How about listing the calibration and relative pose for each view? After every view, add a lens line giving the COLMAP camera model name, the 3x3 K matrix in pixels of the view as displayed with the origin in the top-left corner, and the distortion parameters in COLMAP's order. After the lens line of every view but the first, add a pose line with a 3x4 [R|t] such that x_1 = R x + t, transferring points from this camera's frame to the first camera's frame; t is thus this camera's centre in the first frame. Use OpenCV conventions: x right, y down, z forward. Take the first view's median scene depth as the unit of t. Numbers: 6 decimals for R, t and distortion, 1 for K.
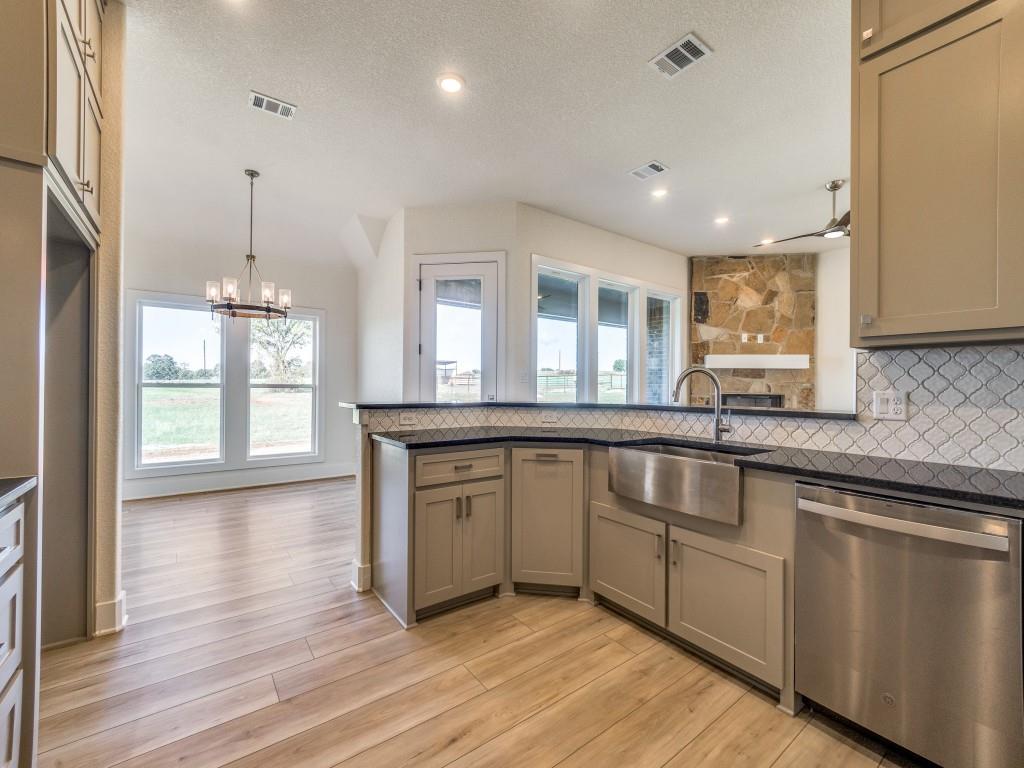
lens RADIAL K [[435.0, 0, 512.0], [0, 435.0, 384.0], [0, 0, 1]] dist [-0.002084, -0.000090]
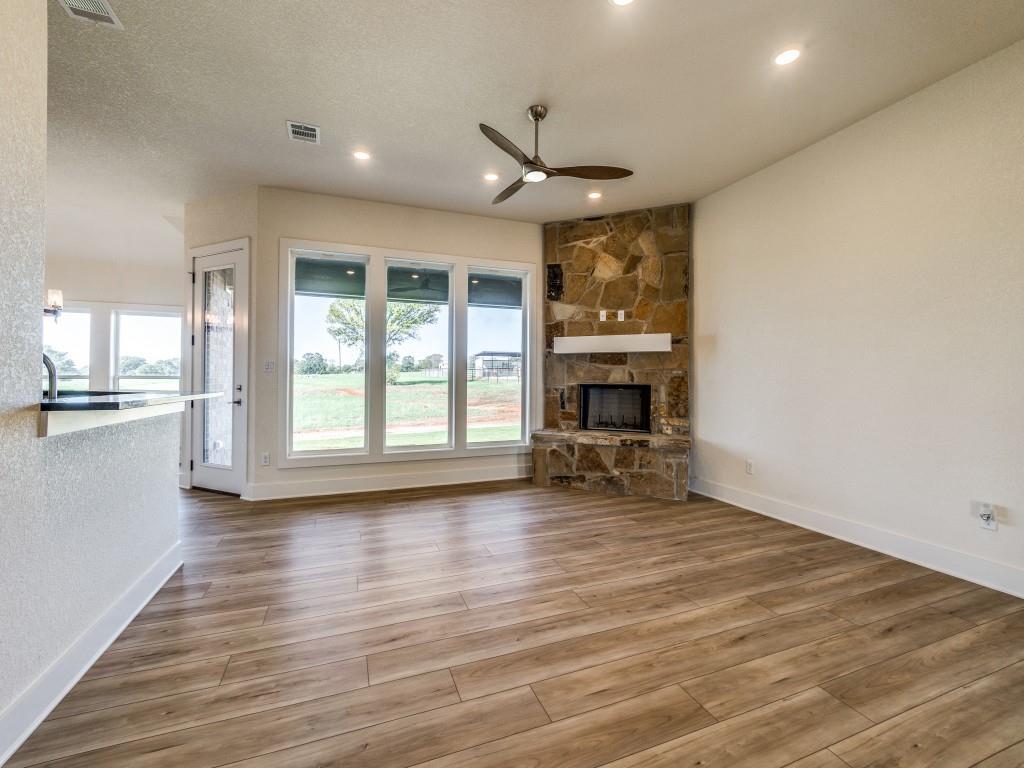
lens RADIAL K [[438.9, 0, 513.1], [0, 438.9, 374.7], [0, 0, 1]] dist [-0.002772, 0.000203]
pose [[0.963158, -0.007485, -0.268830, 0.595394], [0.006636, 0.999970, -0.004067, 0.008017], [0.268853, 0.002133, 0.963179, 0.154574]]
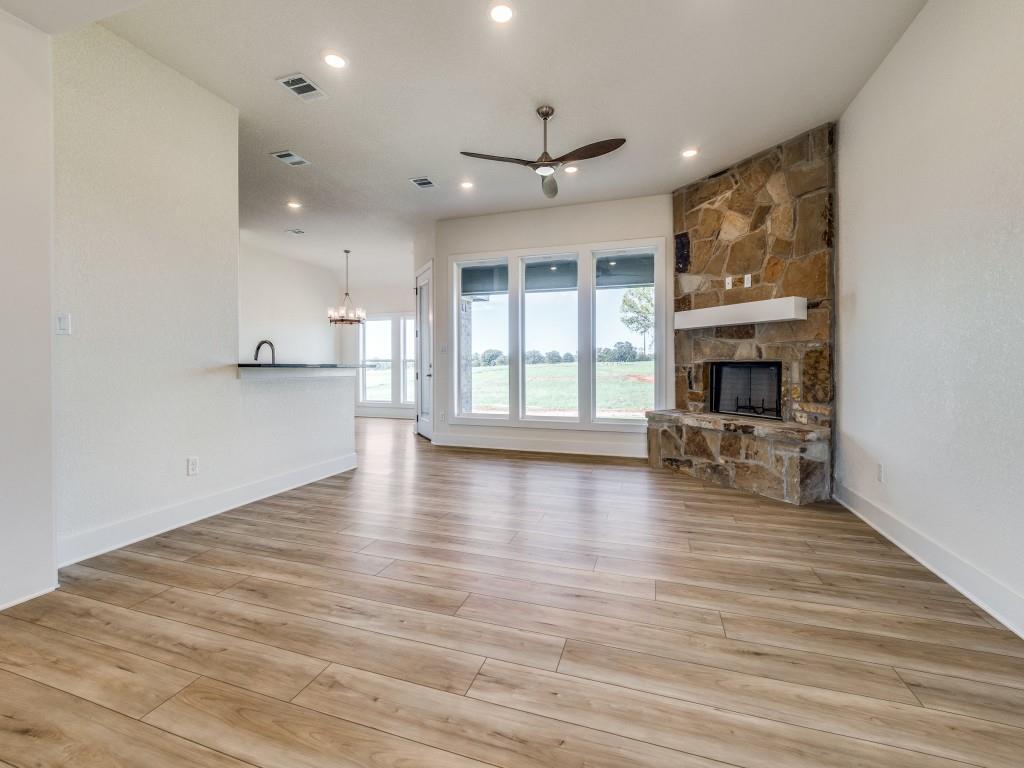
lens RADIAL K [[441.1, 0, 508.7], [0, 441.1, 368.4], [0, 0, 1]] dist [-0.000785, 0.000233]
pose [[0.573489, -0.002326, -0.819210, 0.926293], [0.009550, 0.999947, 0.003847, 0.028815], [0.819158, -0.010030, 0.573481, 0.283375]]
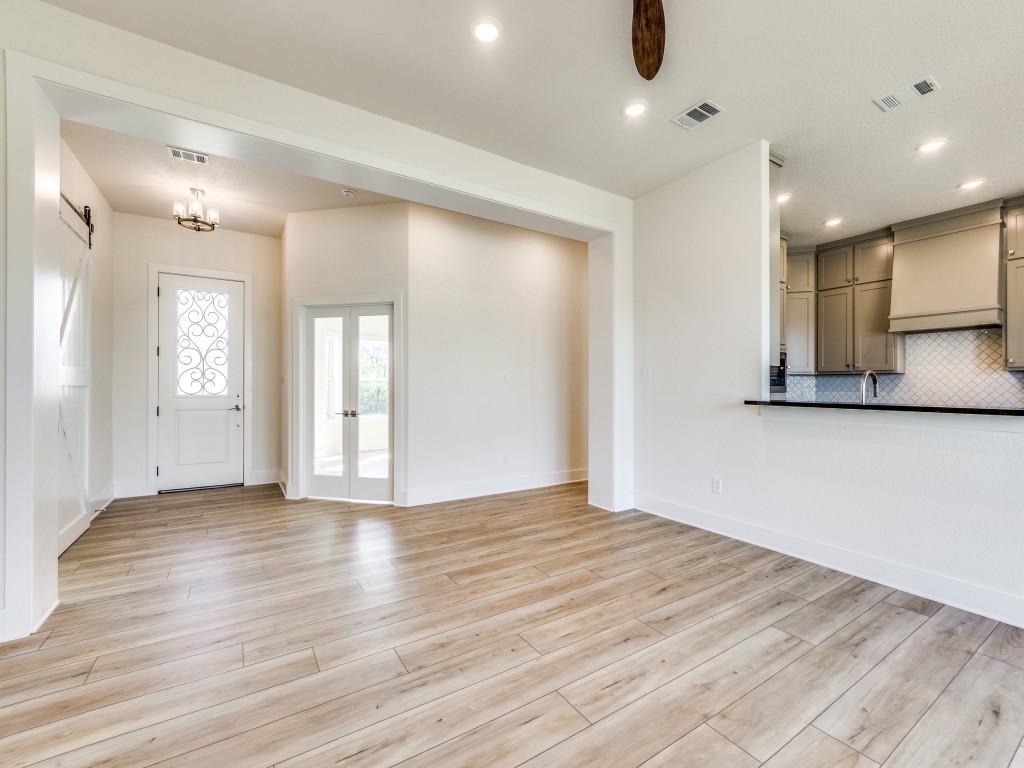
lens RADIAL K [[435.0, 0, 512.0], [0, 435.0, 384.0], [0, 0, 1]] dist [-0.002084, -0.000090]
pose [[-0.997342, -0.011179, 0.071994, 0.537503], [-0.012022, 0.999864, -0.011295, 0.011274], [-0.071858, -0.012130, -0.997341, 0.891590]]
